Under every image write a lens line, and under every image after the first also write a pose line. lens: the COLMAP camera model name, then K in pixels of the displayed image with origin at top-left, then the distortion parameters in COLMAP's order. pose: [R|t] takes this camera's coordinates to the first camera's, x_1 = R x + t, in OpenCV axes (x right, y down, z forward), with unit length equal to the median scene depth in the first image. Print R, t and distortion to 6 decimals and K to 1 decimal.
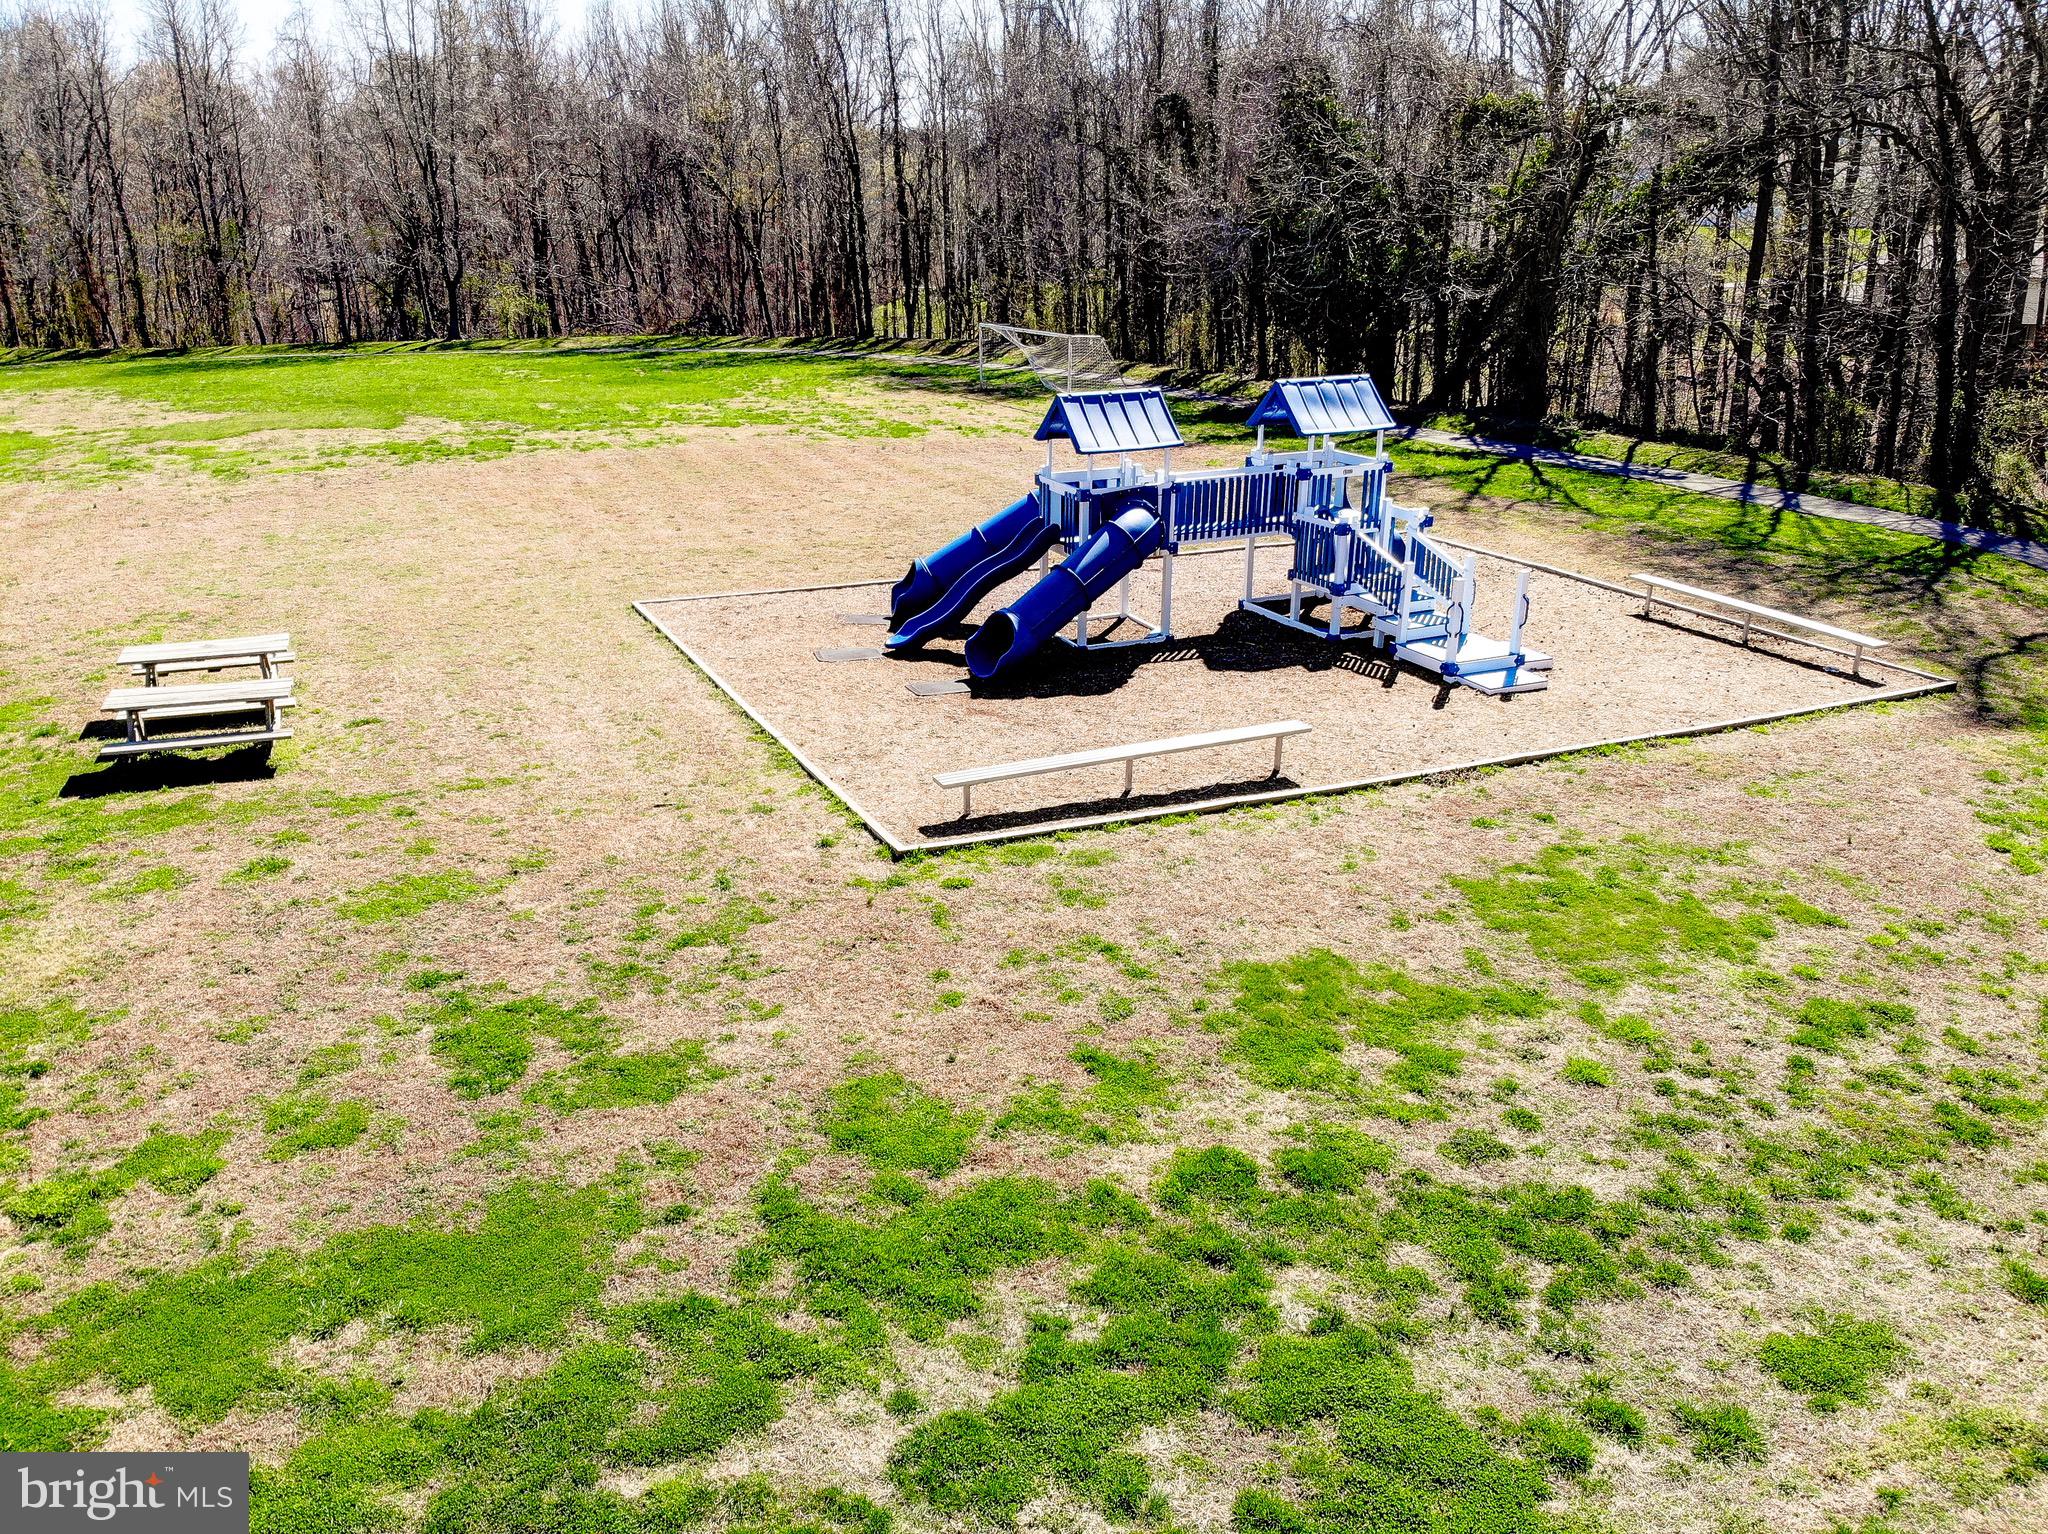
lens RADIAL K [[1513.1, 0, 1030.9], [0, 1513.1, 818.3], [0, 0, 1]] dist [0.008236, -0.097875]
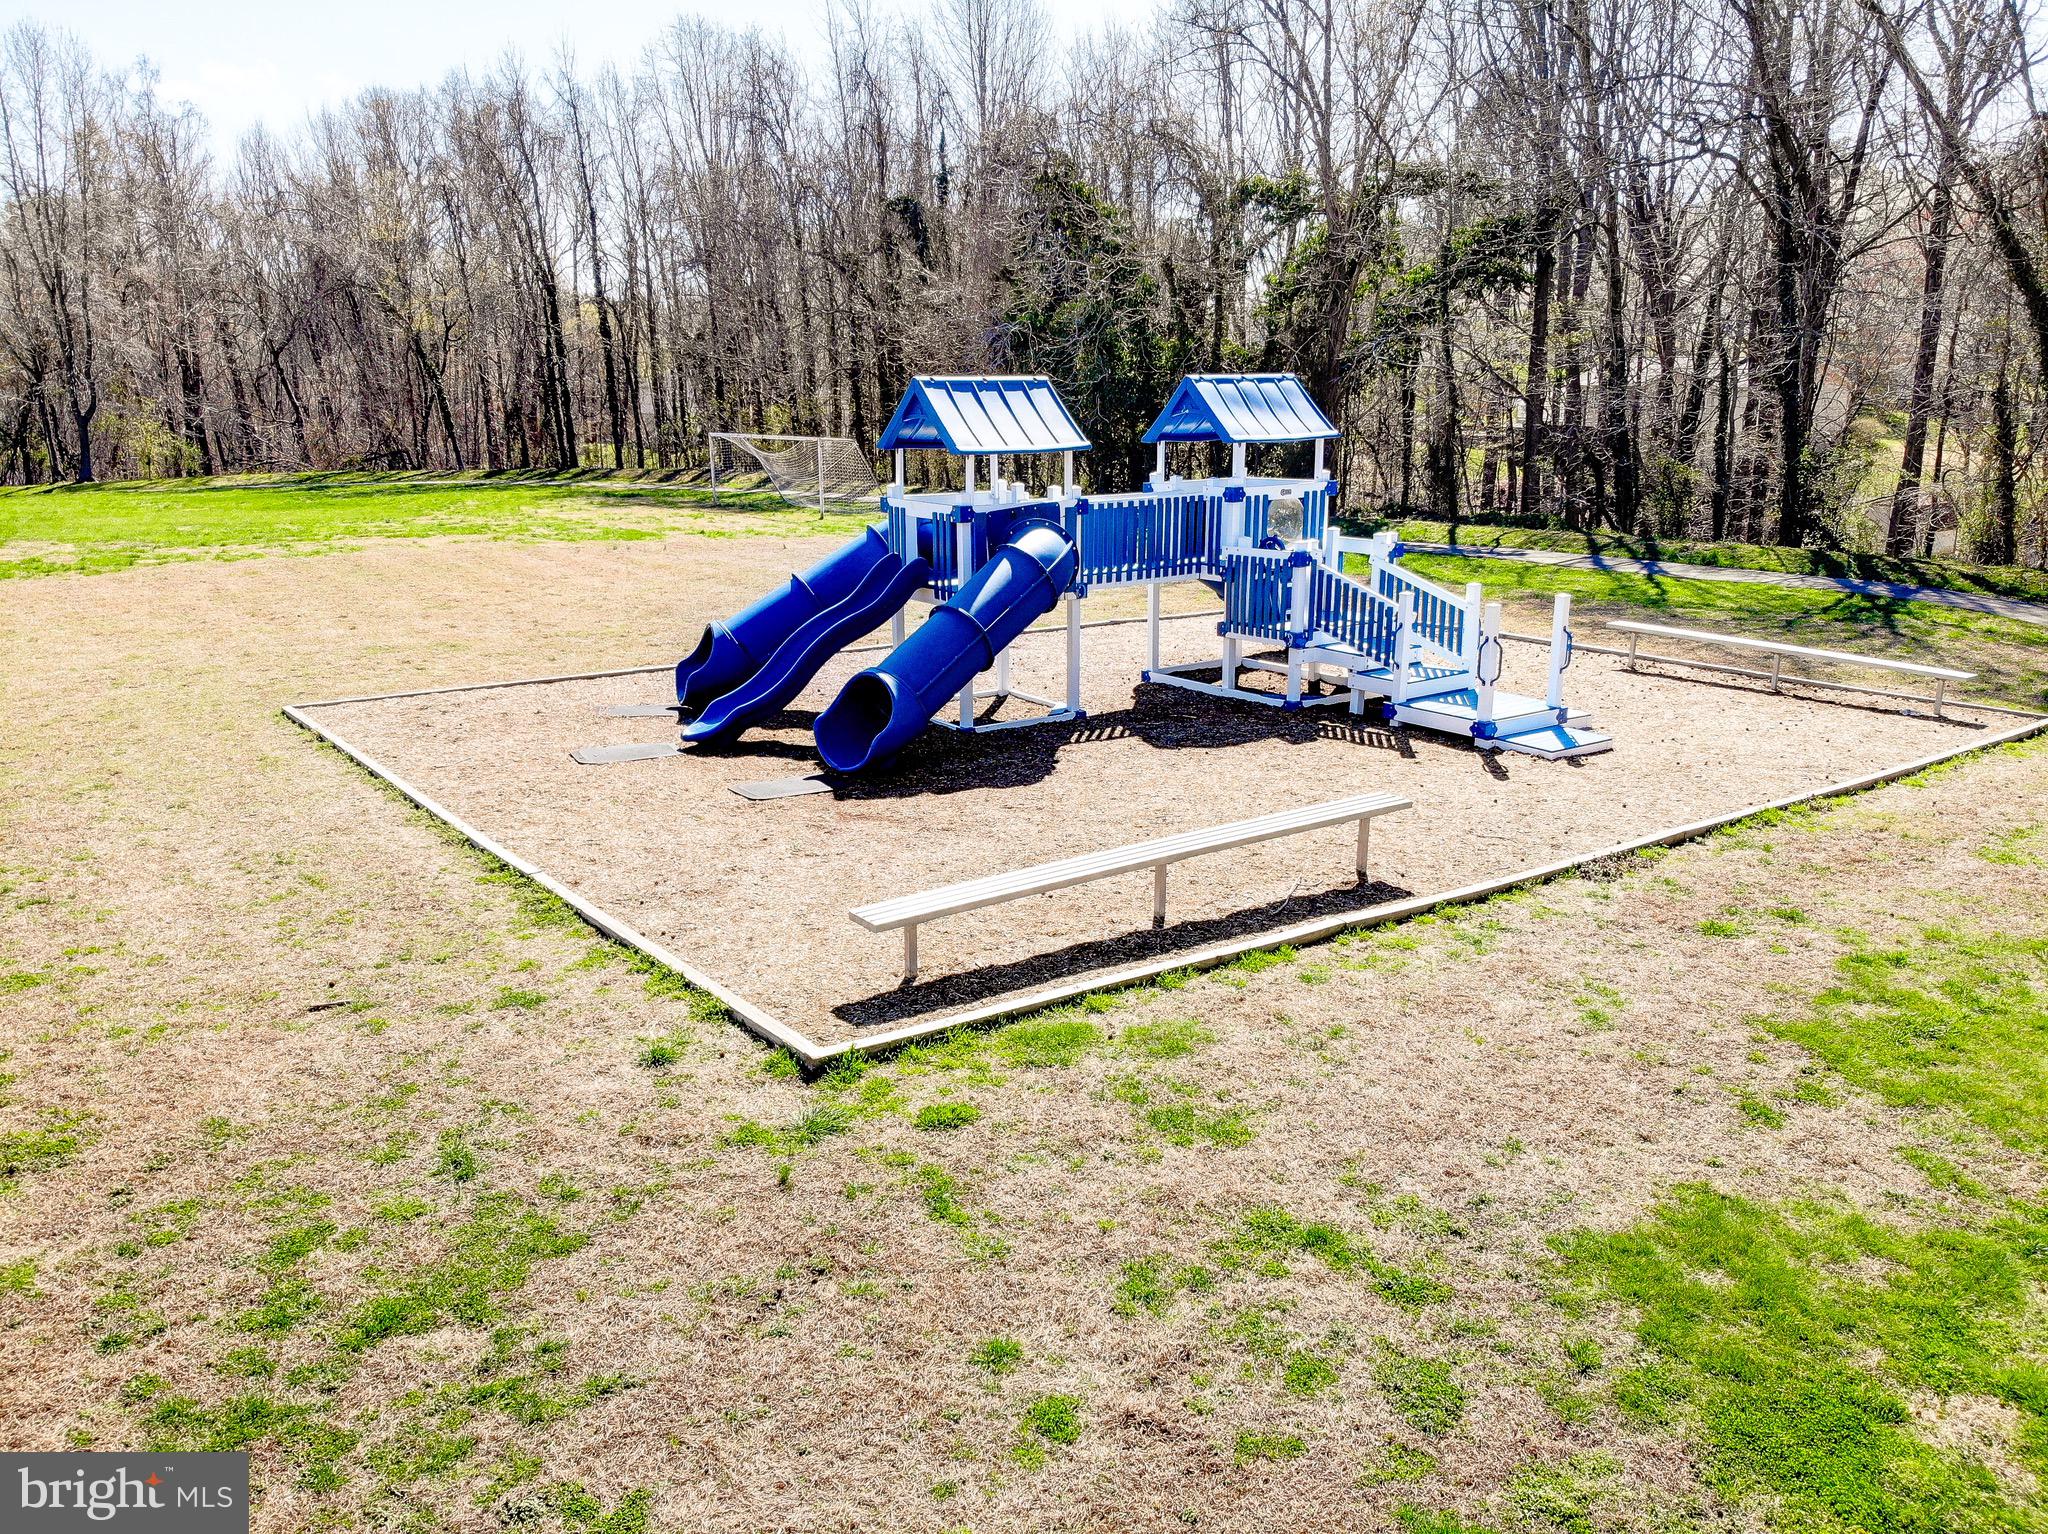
lens RADIAL K [[1513.1, 0, 1046.8], [0, 1513.1, 796.8], [0, 0, 1]] dist [0.008236, -0.097875]
pose [[0.978831, -0.053070, 0.197670, -0.069287], [0.075595, 0.991250, -0.108205, -0.003493], [-0.190198, 0.120857, 0.974278, 0.307426]]
